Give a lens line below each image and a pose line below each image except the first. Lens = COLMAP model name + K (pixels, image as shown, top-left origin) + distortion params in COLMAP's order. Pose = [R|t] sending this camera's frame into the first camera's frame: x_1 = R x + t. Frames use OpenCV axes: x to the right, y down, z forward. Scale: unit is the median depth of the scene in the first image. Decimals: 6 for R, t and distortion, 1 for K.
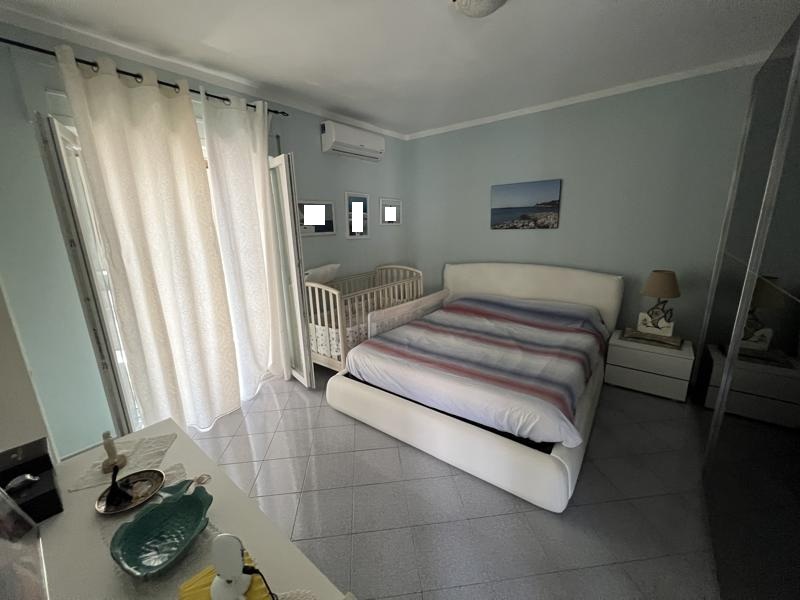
lens RADIAL K [[321.0, 0, 392.1], [0, 321.0, 298.6], [0, 0, 1]] dist [0.000737, -0.000437]
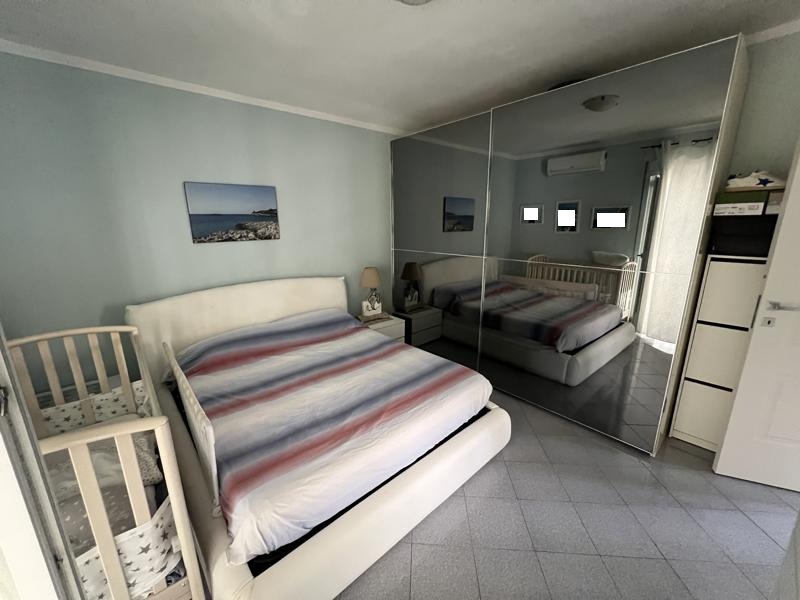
lens RADIAL K [[321.0, 0, 392.5], [0, 321.0, 300.4], [0, 0, 1]] dist [0.000737, -0.000437]
pose [[0.190584, -0.206069, 0.959799, -0.394762], [0.246440, 0.956453, 0.156416, -0.123763], [-0.950234, 0.206722, 0.233068, 0.558520]]
